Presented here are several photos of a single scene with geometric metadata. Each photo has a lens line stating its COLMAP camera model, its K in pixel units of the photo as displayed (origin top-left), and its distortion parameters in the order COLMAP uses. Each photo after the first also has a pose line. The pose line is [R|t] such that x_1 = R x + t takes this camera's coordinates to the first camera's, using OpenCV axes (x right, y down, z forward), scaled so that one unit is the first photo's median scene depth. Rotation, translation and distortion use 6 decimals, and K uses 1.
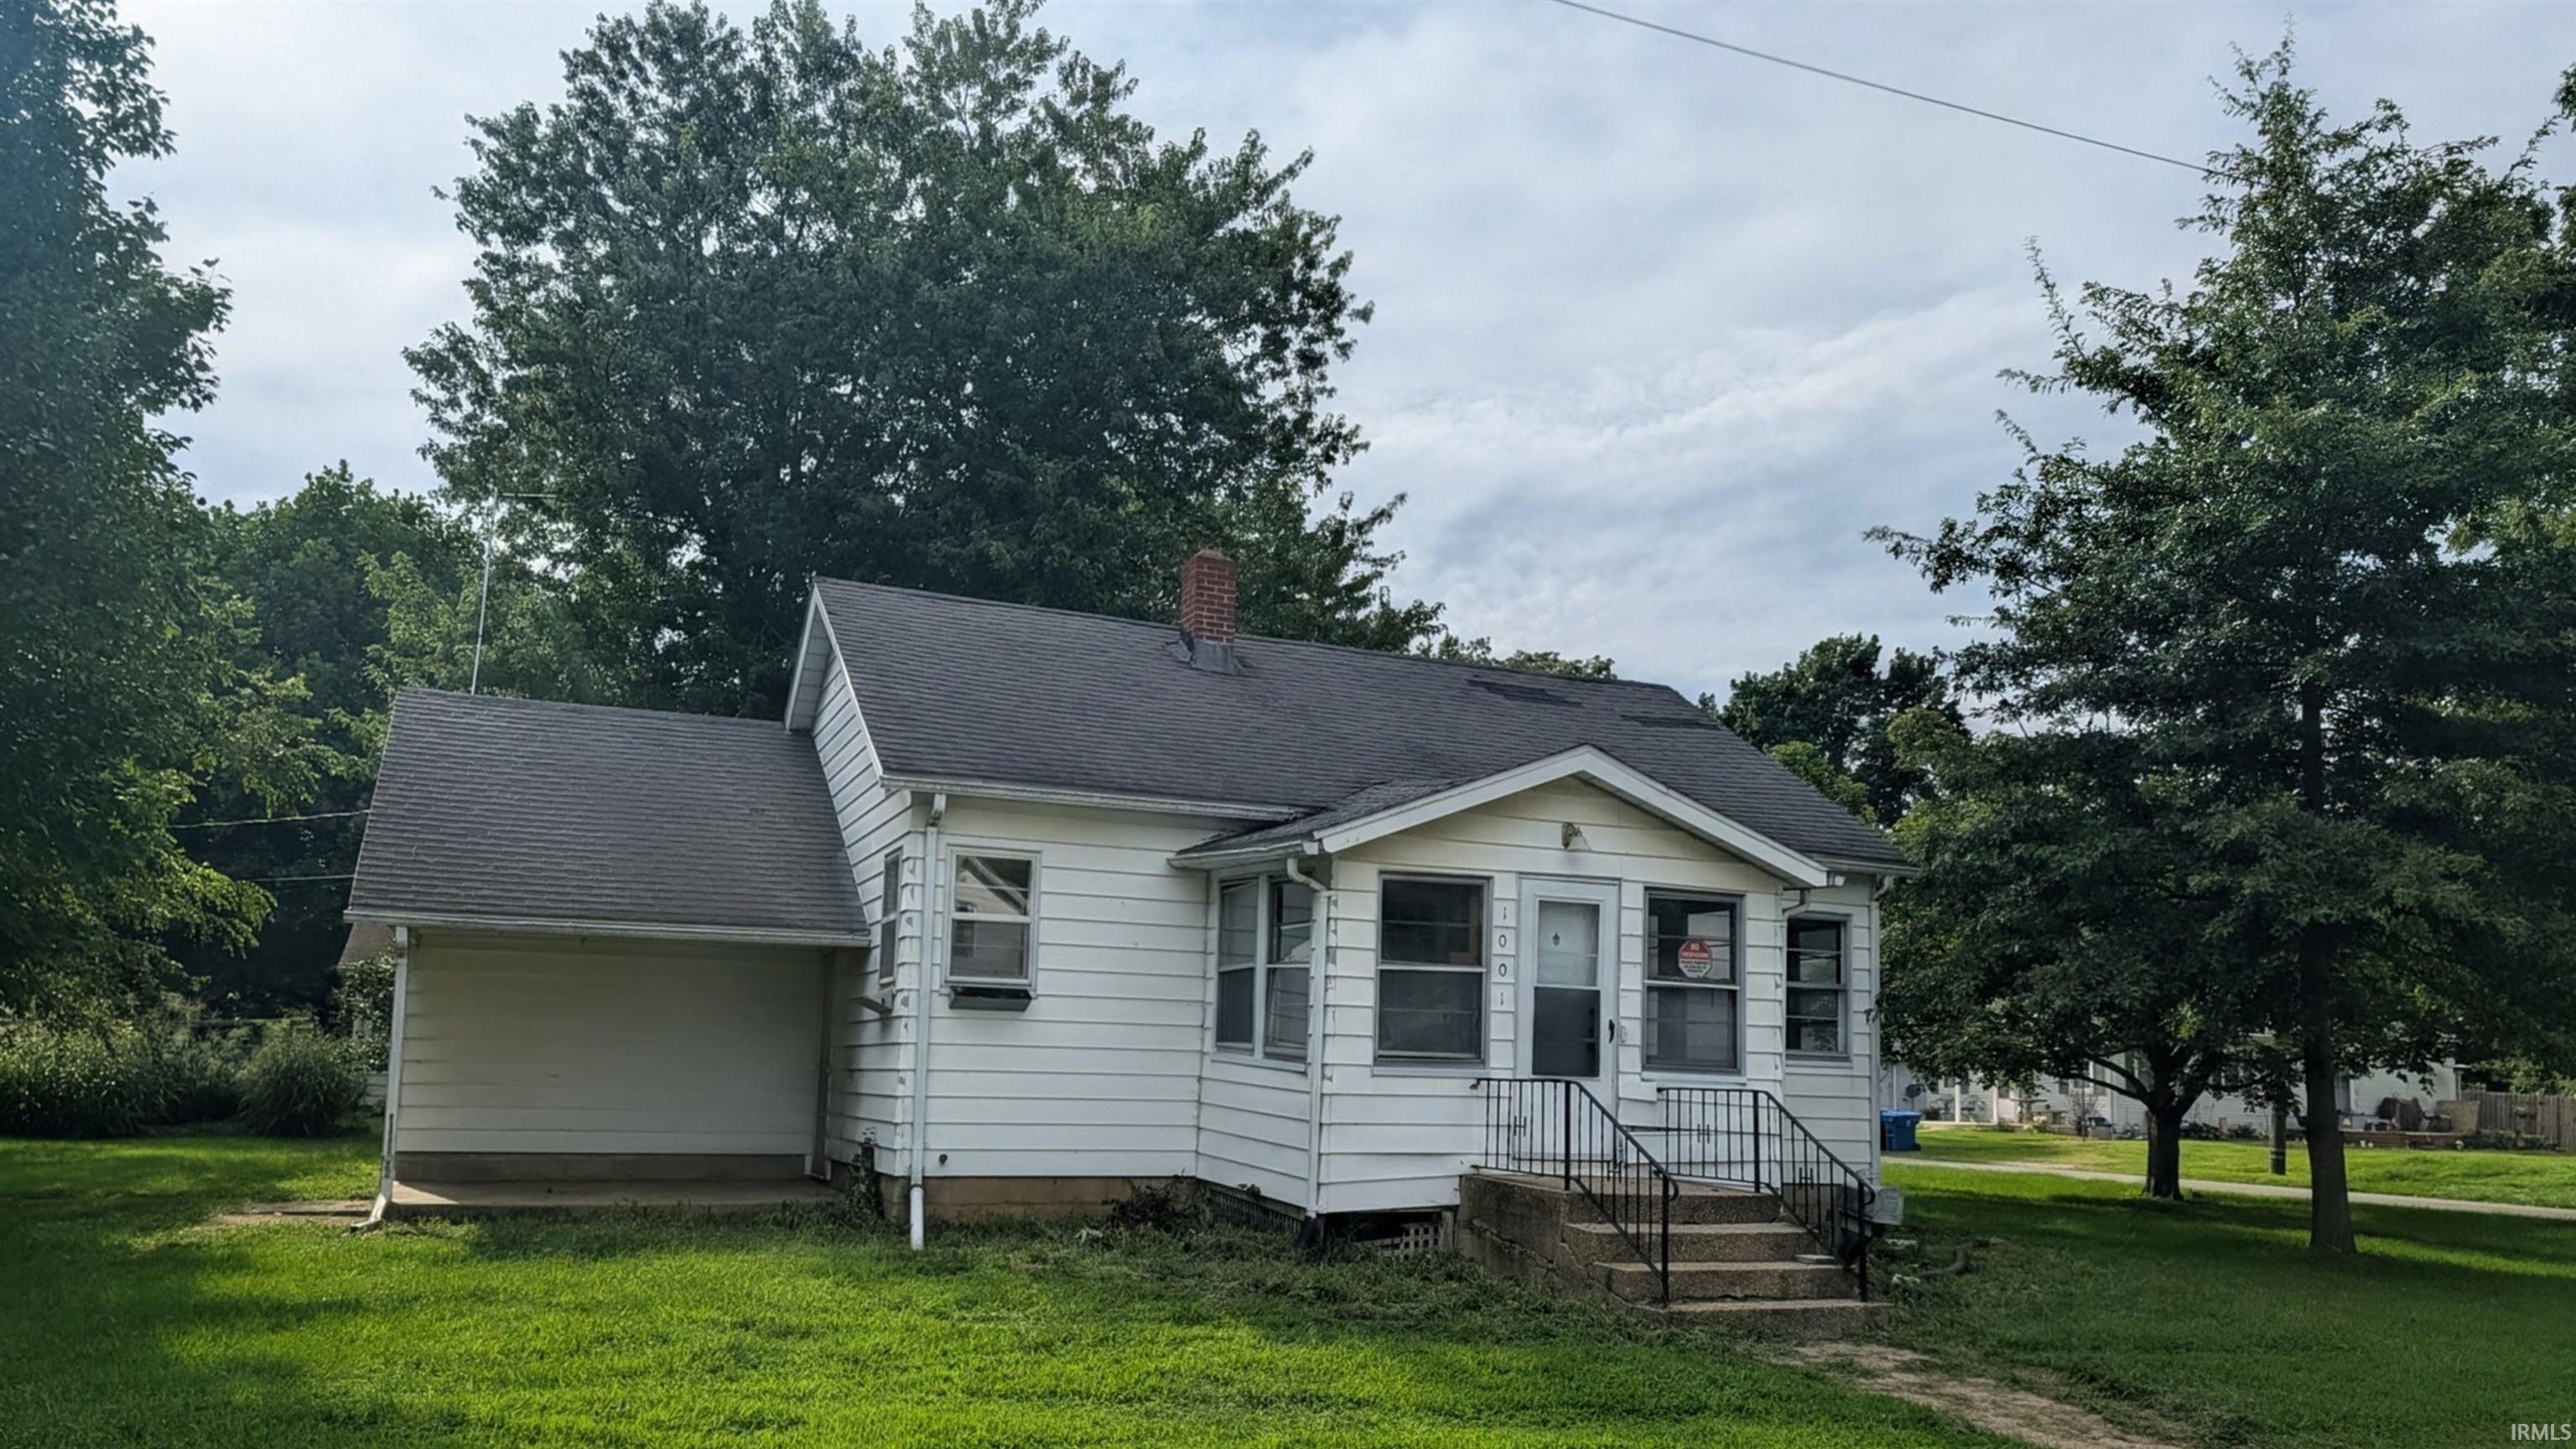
lens RADIAL K [[1876.1, 0, 1298.3], [0, 1876.1, 885.9], [0, 0, 1]] dist [0.092809, -0.134426]
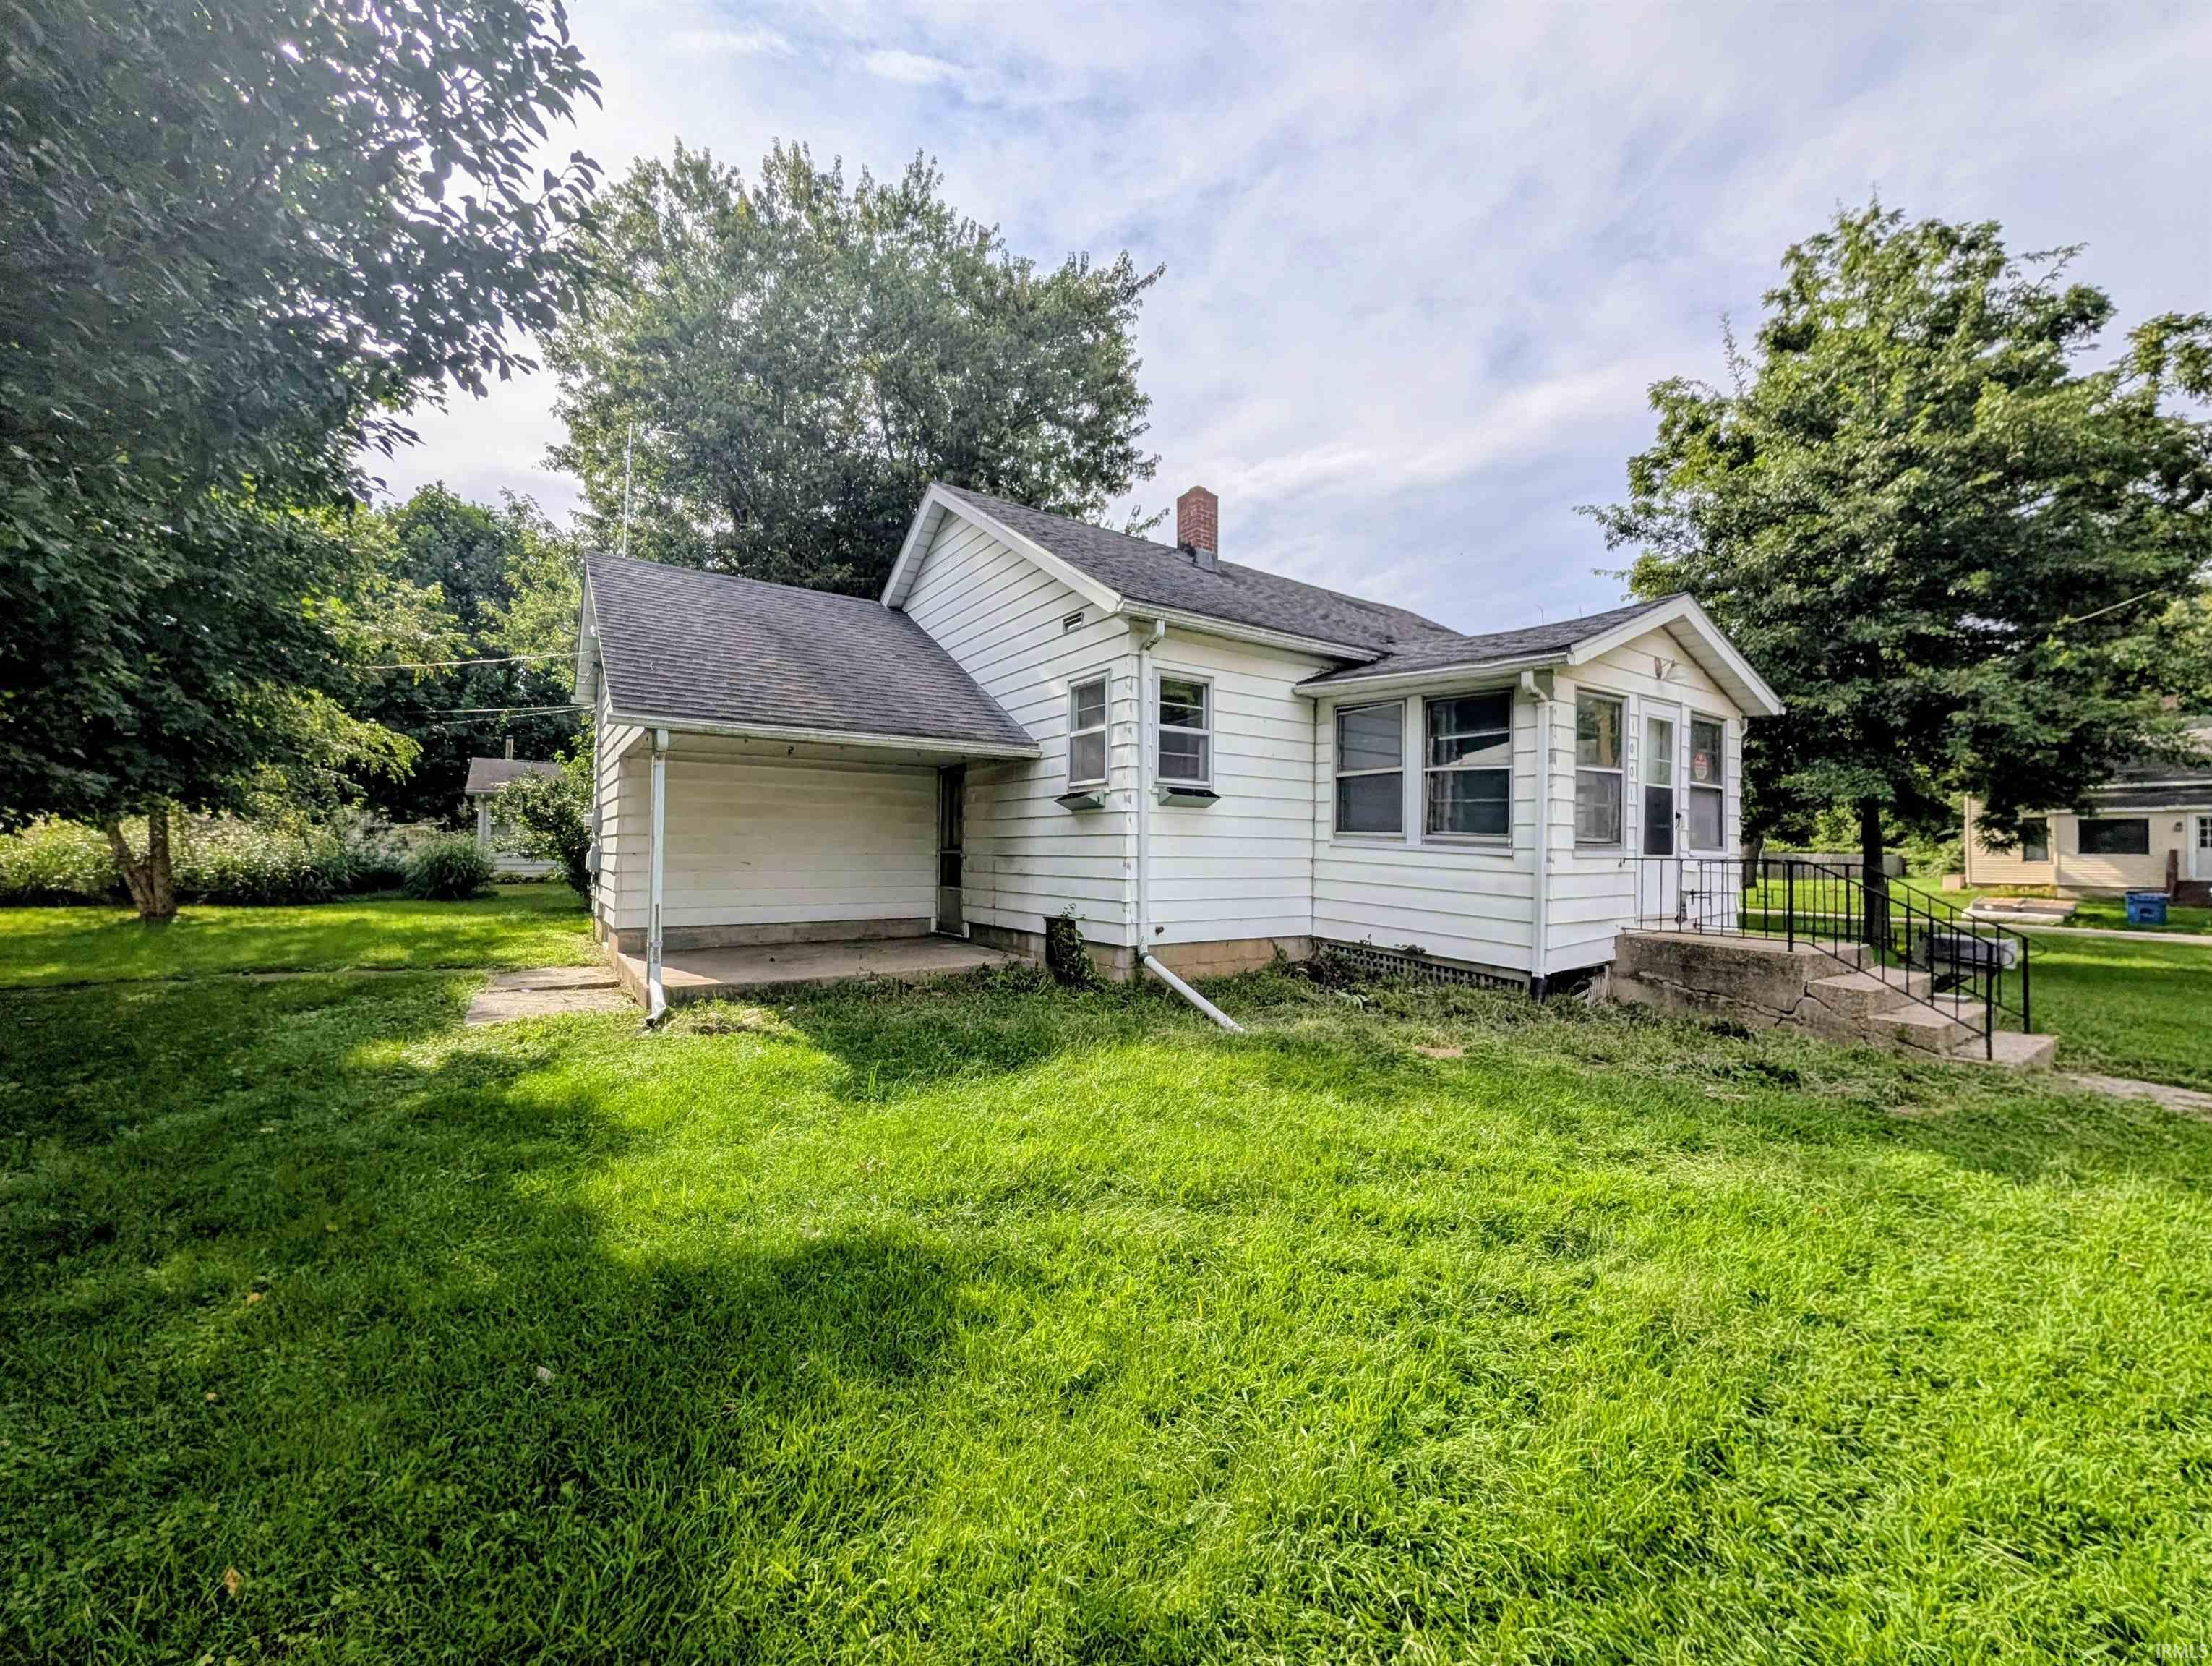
lens RADIAL K [[863.4, 0, 1107.8], [0, 863.4, 832.7], [0, 0, 1]] dist [0.000723, 0.000212]
pose [[0.978012, -0.010216, 0.208299, -0.338496], [-0.007127, 0.996579, 0.082340, 0.038297], [-0.208428, -0.082014, 0.974593, 0.481609]]
